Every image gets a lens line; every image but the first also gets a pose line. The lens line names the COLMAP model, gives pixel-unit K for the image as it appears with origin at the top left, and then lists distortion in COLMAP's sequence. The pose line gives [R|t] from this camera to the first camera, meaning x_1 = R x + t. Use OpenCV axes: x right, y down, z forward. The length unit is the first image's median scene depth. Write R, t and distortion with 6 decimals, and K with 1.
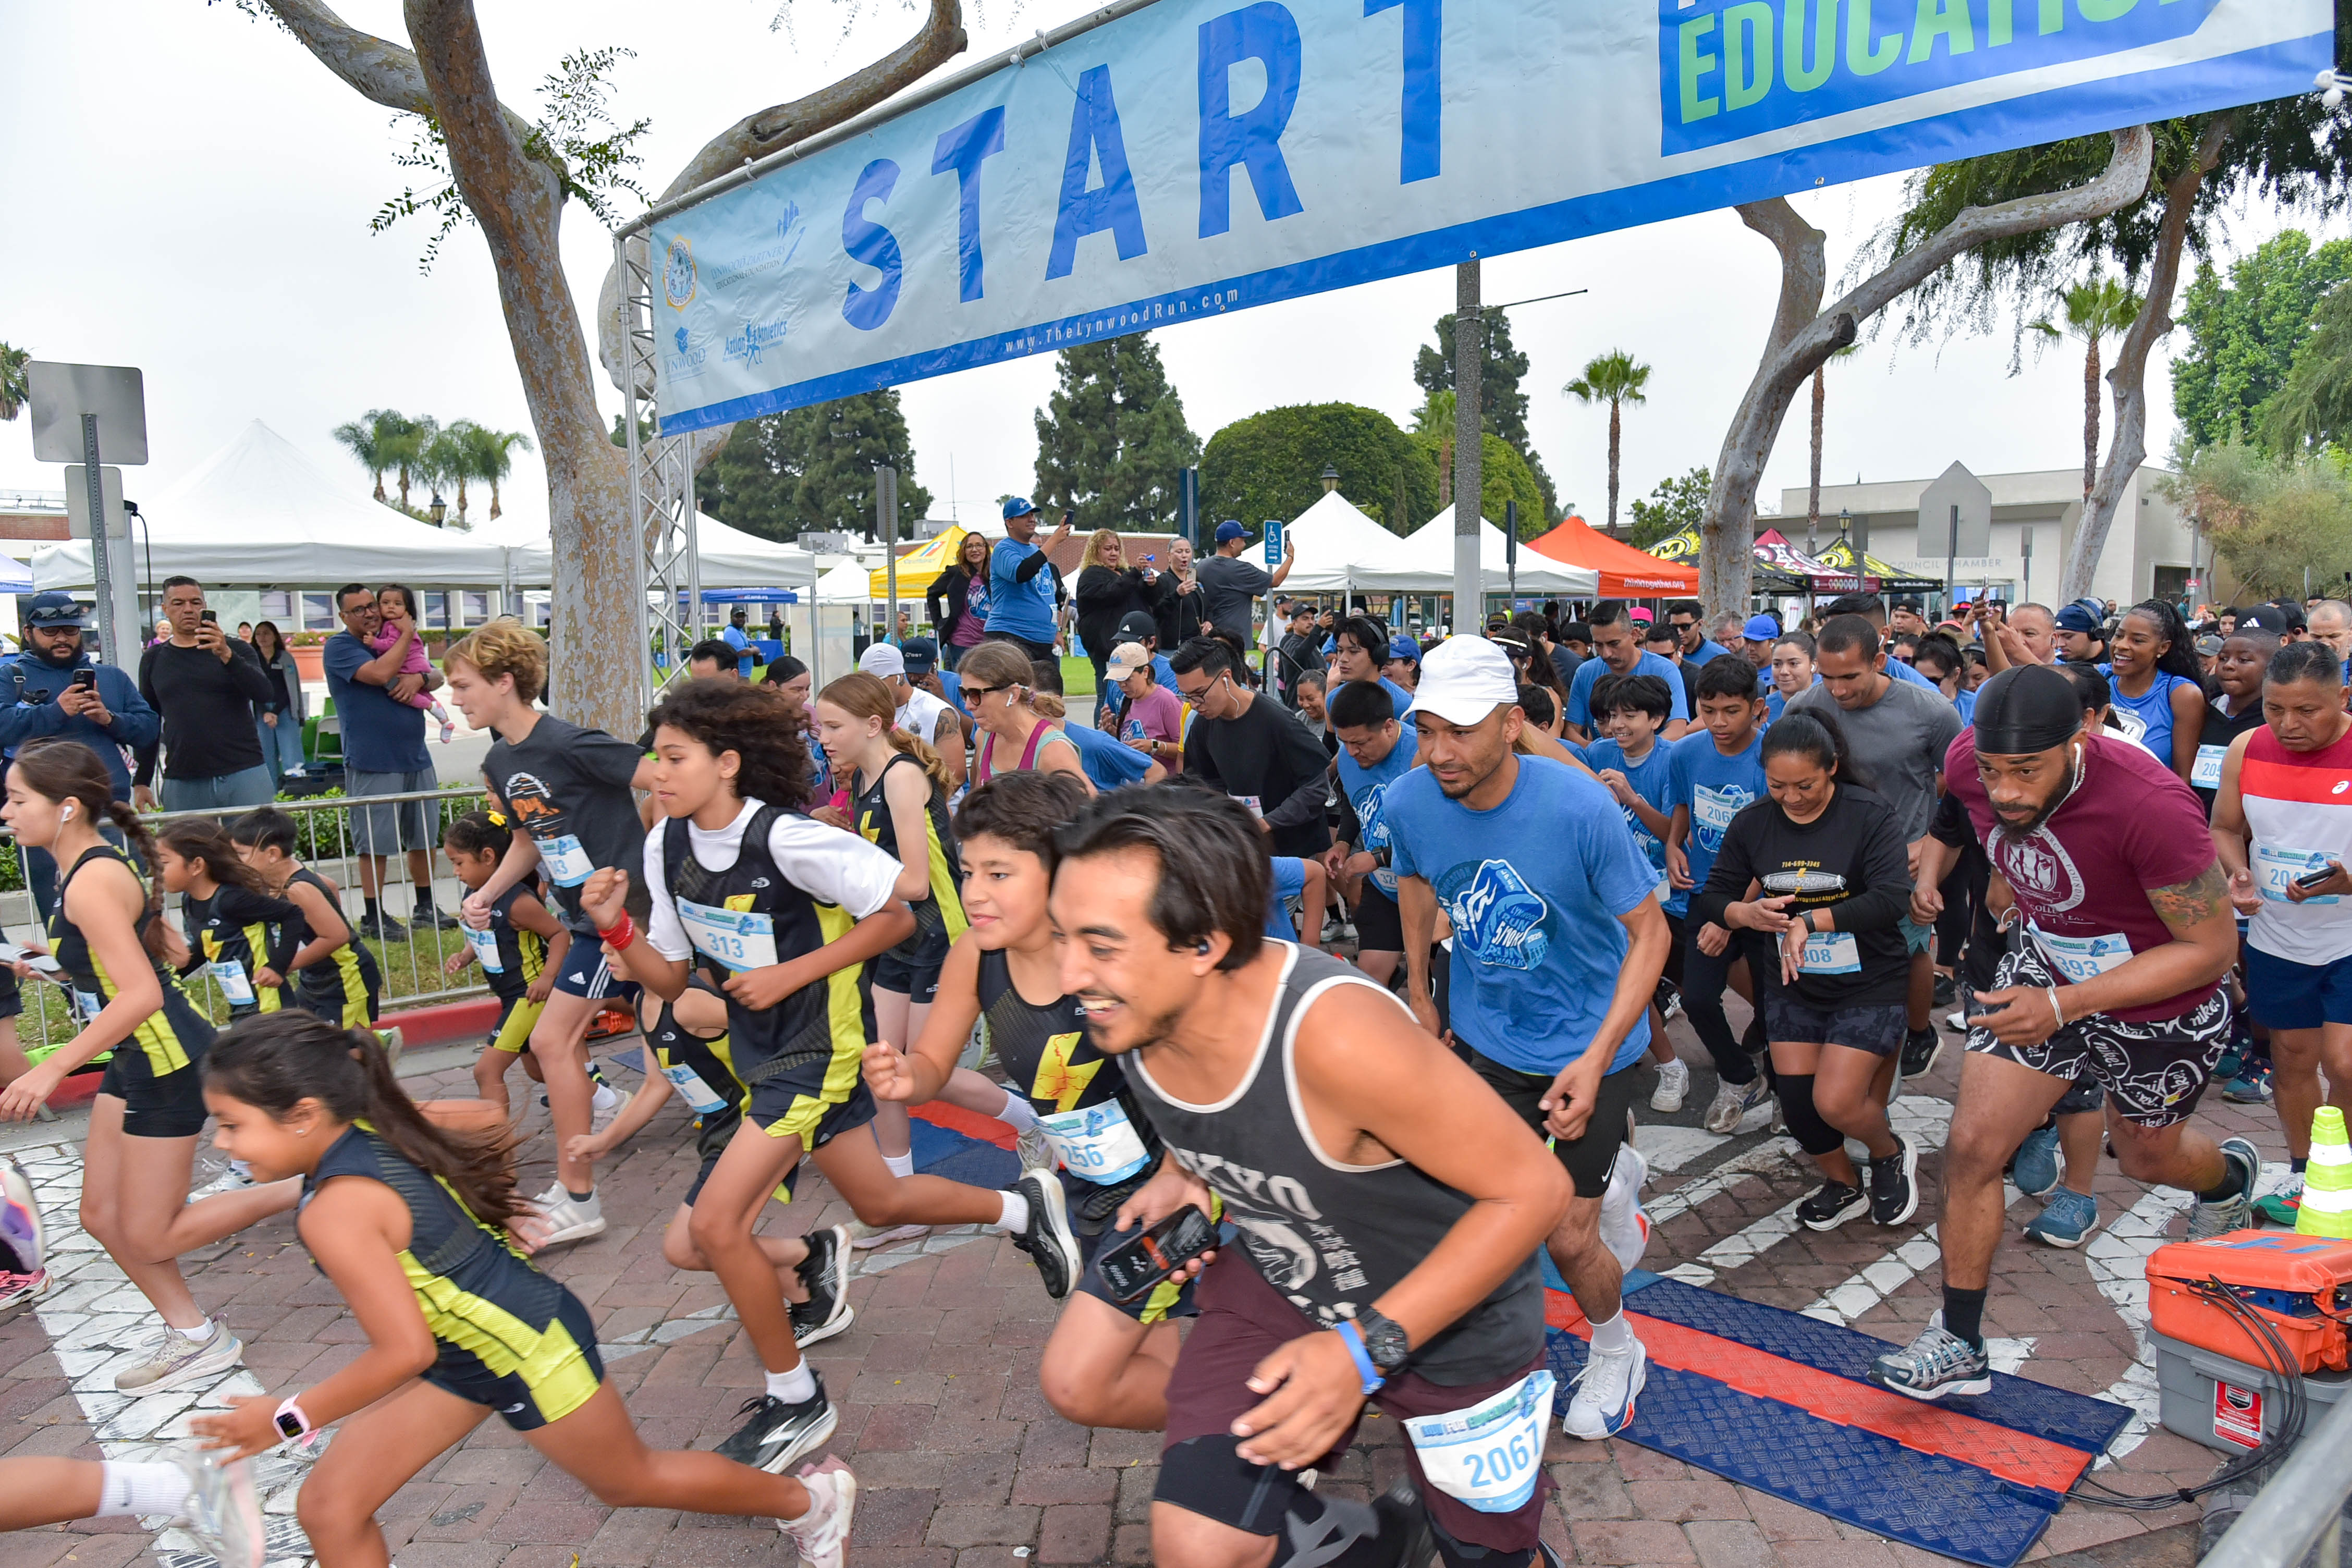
lens RADIAL K [[1695.7, 0, 1176.0], [0, 1695.7, 784.0], [0, 0, 1]] dist [-0.003849, 0.186722]
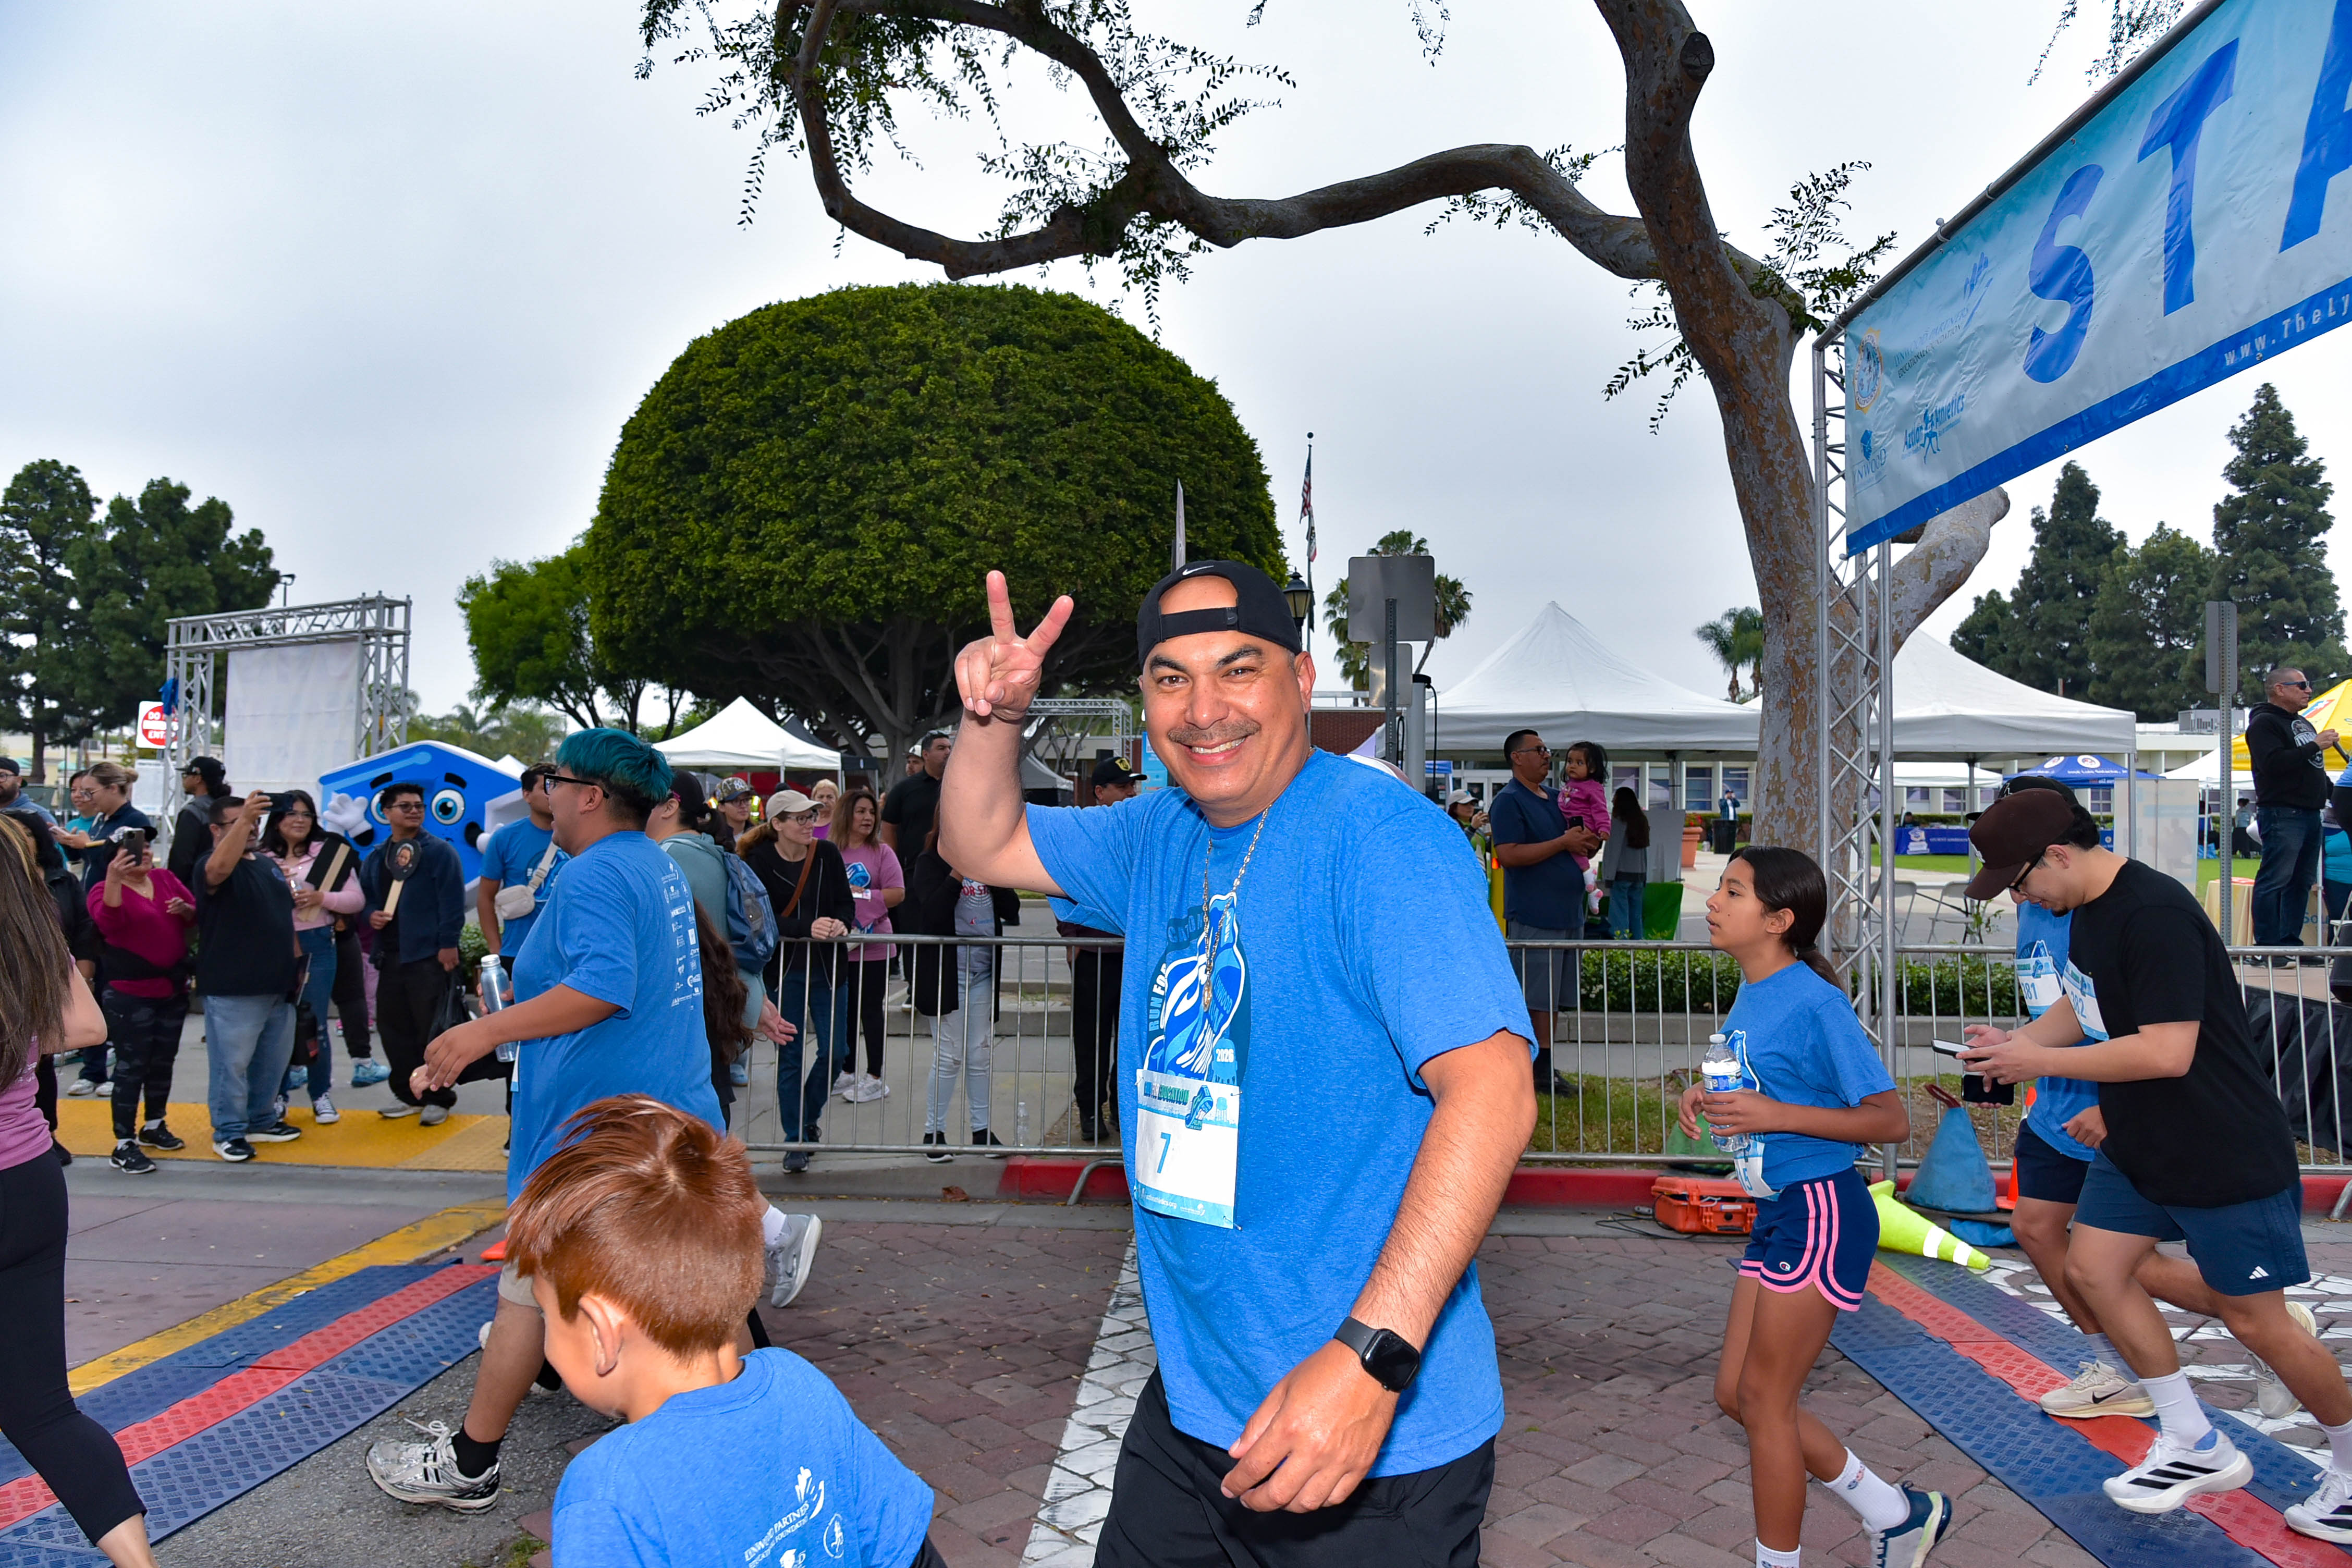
lens RADIAL K [[1729.2, 0, 1176.0], [0, 1729.2, 784.0], [0, 0, 1]] dist [-0.003899, 0.029613]
pose [[0.736182, 0.004482, -0.676769, 0.041786], [-0.078507, 0.993793, -0.078818, 0.009165], [0.672215, 0.111155, 0.731964, 0.103111]]
